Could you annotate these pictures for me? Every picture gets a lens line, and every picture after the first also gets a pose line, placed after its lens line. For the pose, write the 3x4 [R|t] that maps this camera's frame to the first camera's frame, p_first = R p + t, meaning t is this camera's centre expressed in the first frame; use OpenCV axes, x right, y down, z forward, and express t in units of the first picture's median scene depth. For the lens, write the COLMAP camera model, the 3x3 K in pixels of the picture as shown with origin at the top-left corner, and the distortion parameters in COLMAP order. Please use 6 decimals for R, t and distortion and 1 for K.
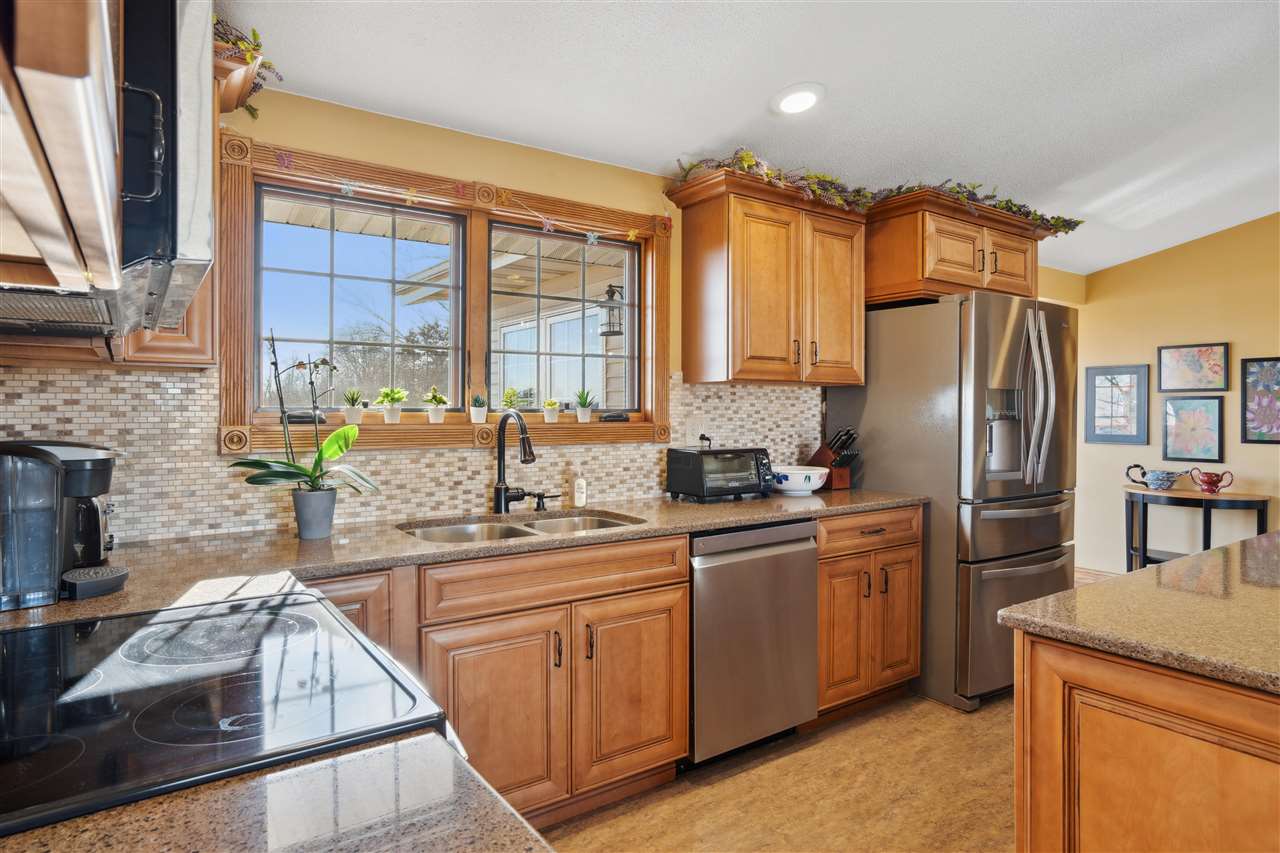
lens RADIAL K [[727.0, 0, 644.0], [0, 727.0, 424.7], [0, 0, 1]] dist [0.004766, -0.000974]
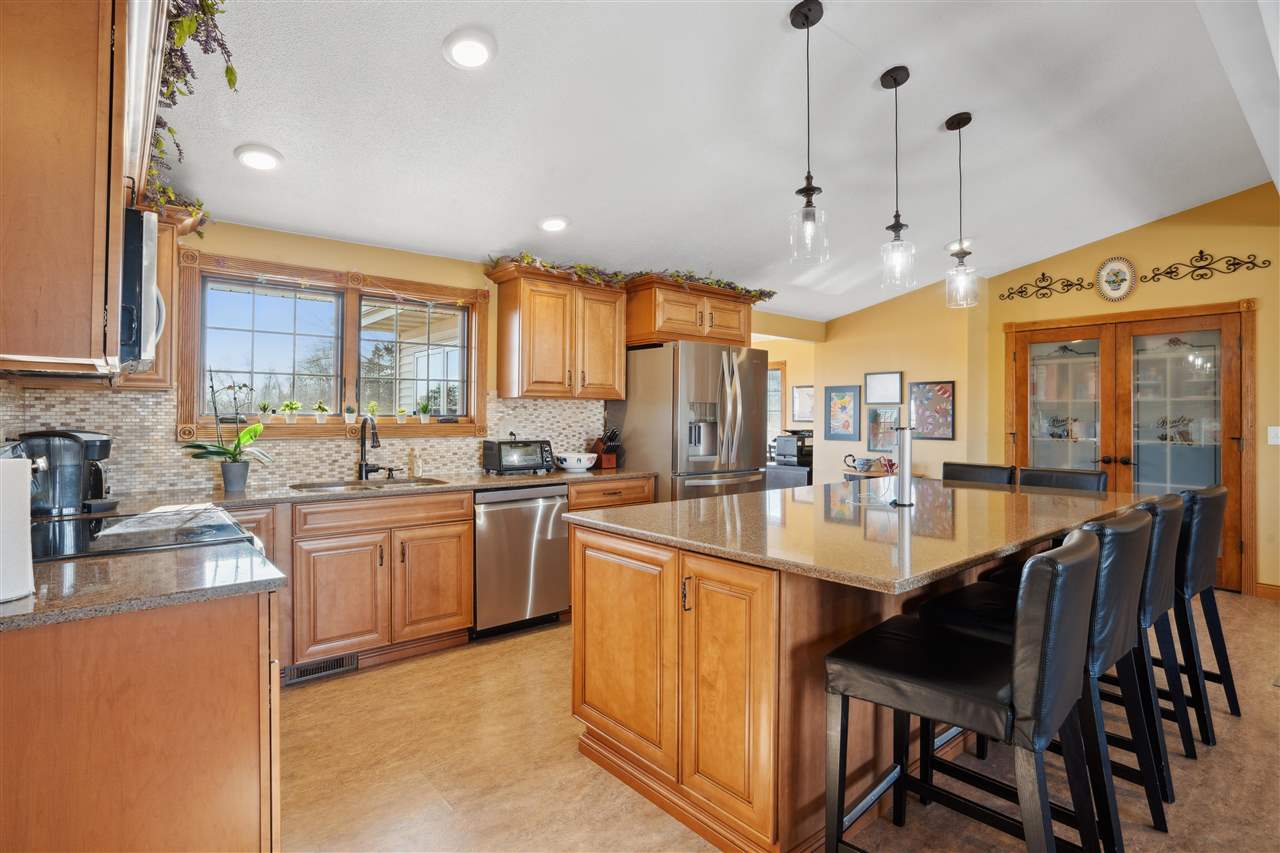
lens RADIAL K [[652.0, 0, 637.7], [0, 652.0, 420.6], [0, 0, 1]] dist [-0.001664, 0.004430]
pose [[0.998261, 0.002454, 0.058906, 0.317030], [-0.001667, 0.999909, -0.013417, 0.009862], [-0.058934, 0.013296, 0.998173, -0.457568]]
